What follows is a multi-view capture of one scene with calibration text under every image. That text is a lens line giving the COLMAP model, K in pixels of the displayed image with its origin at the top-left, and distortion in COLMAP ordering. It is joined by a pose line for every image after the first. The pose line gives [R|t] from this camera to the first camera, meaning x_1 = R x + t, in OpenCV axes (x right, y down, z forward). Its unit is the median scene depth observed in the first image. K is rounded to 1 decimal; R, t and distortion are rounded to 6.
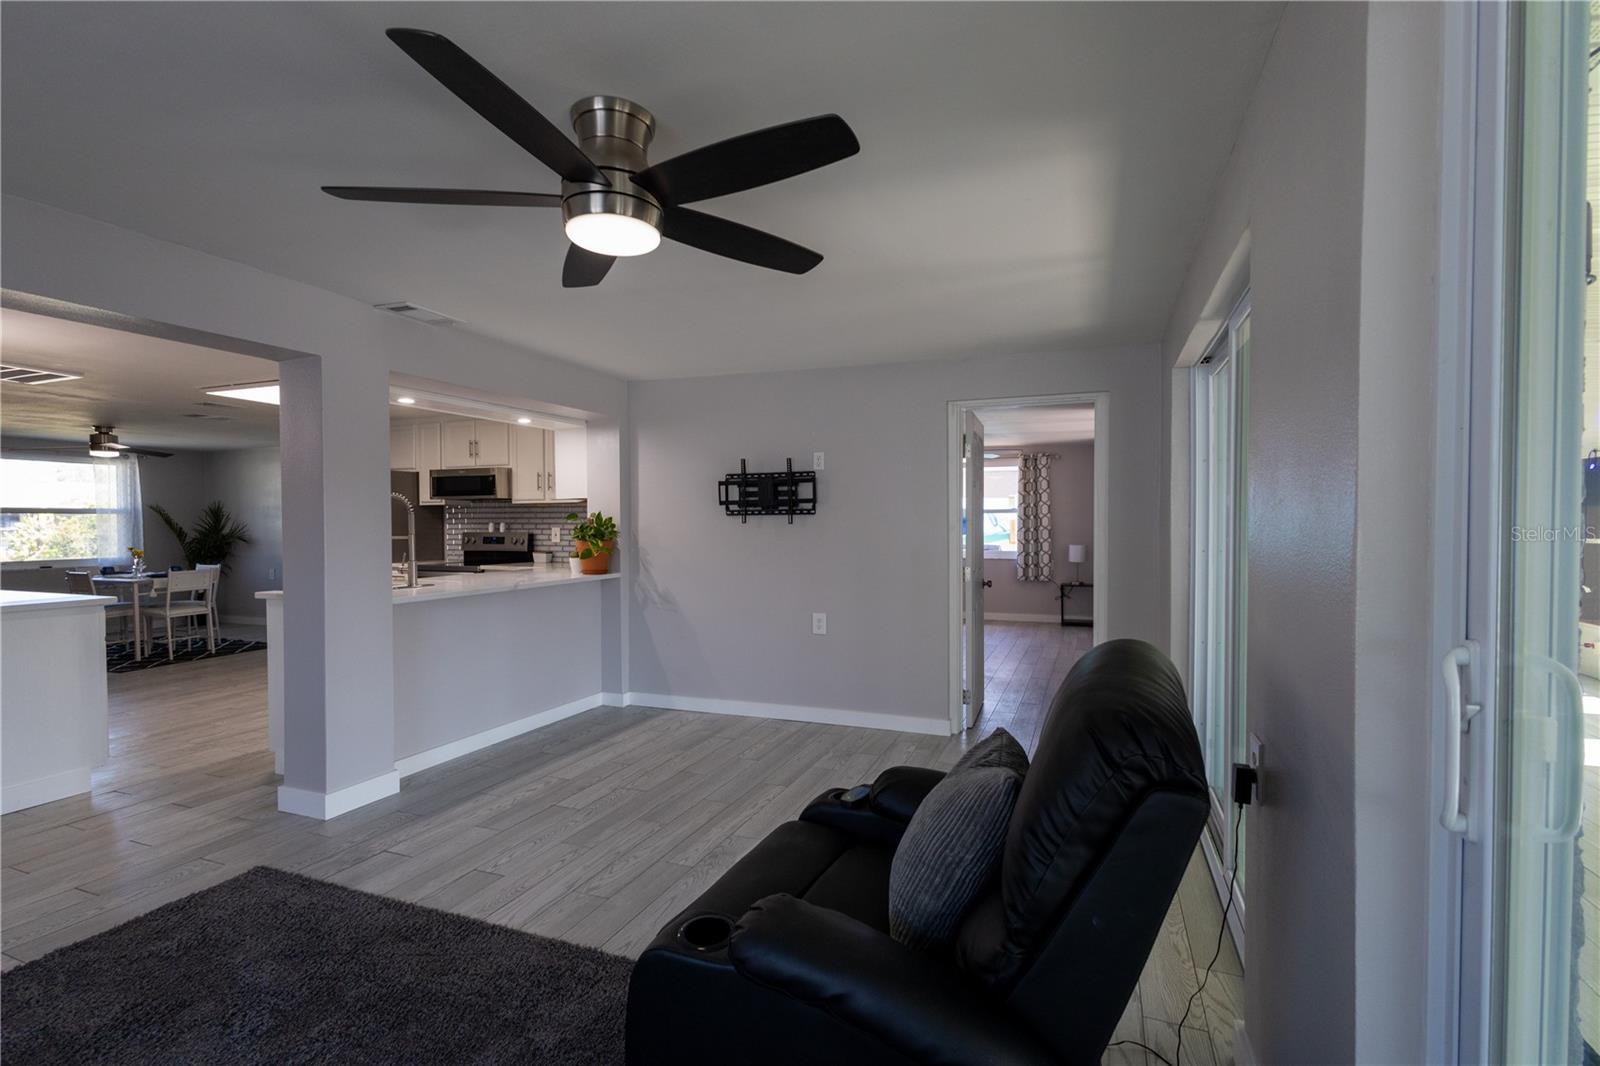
lens RADIAL K [[743.6, 0, 801.6], [0, 743.6, 532.2], [0, 0, 1]] dist [0.009011, 0.000202]
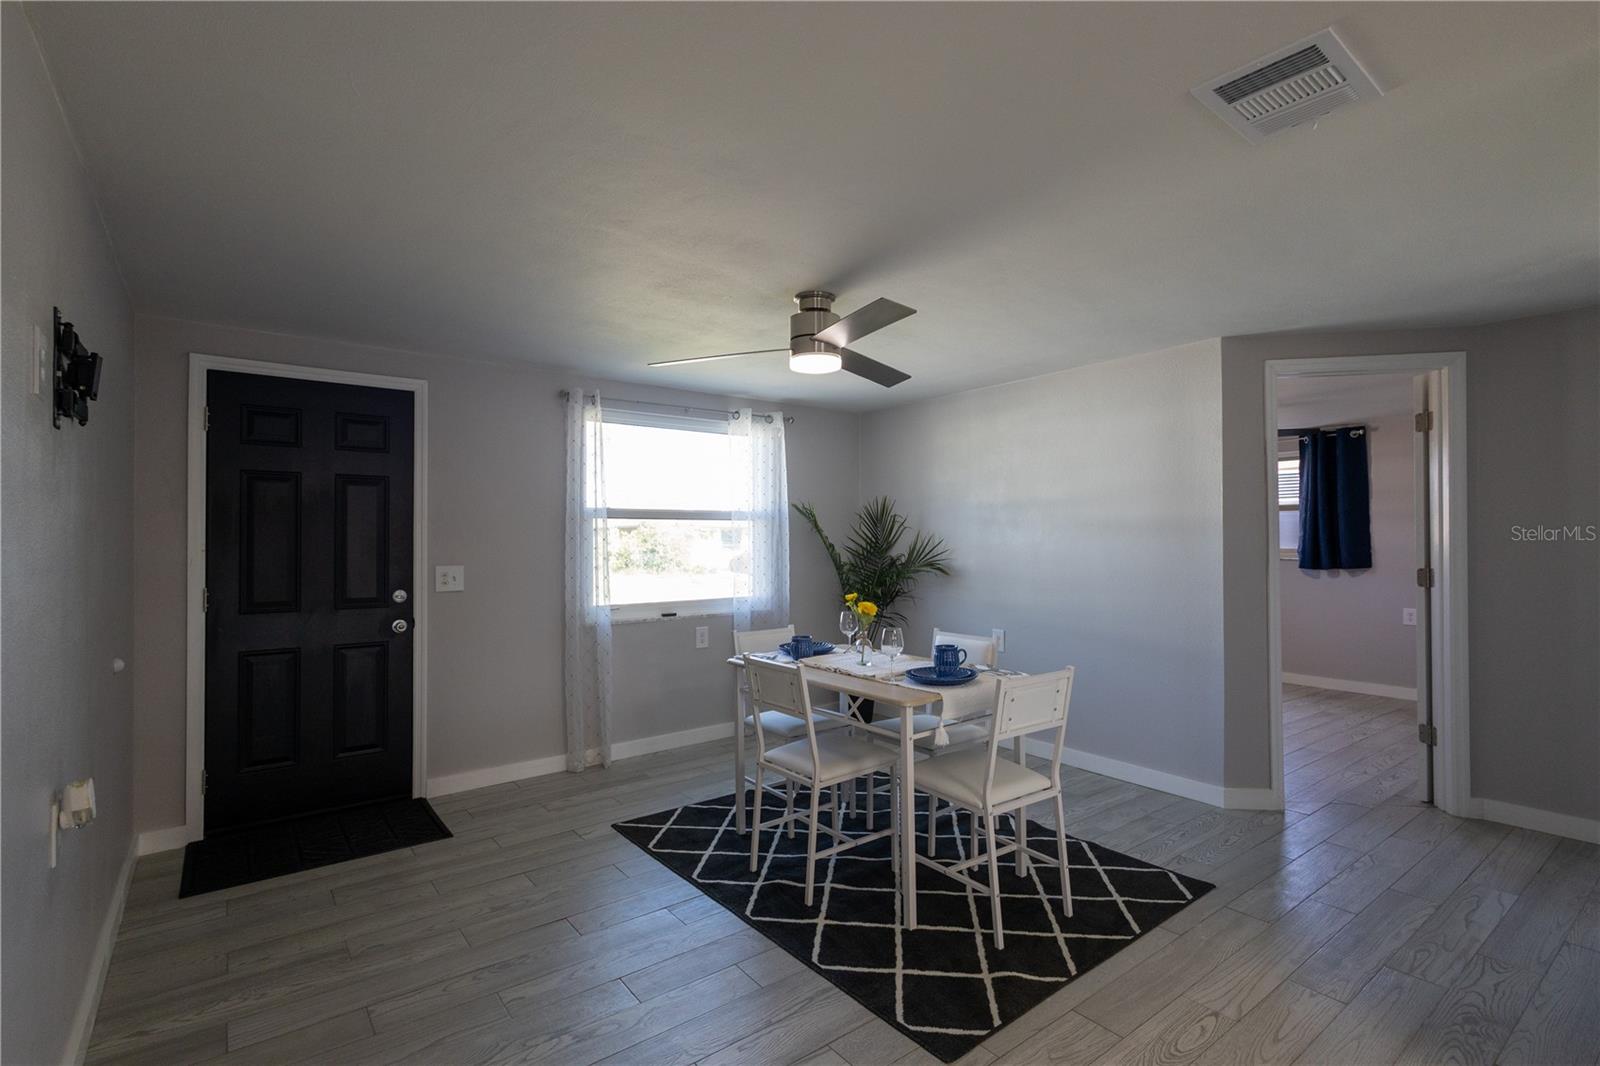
lens RADIAL K [[743.6, 0, 801.6], [0, 743.6, 532.2], [0, 0, 1]] dist [0.009011, 0.000202]
pose [[0.862727, -0.003896, -0.505655, -0.573927], [-0.005719, 0.999831, -0.017462, -0.005852], [0.505637, 0.017957, 0.862559, 0.511096]]
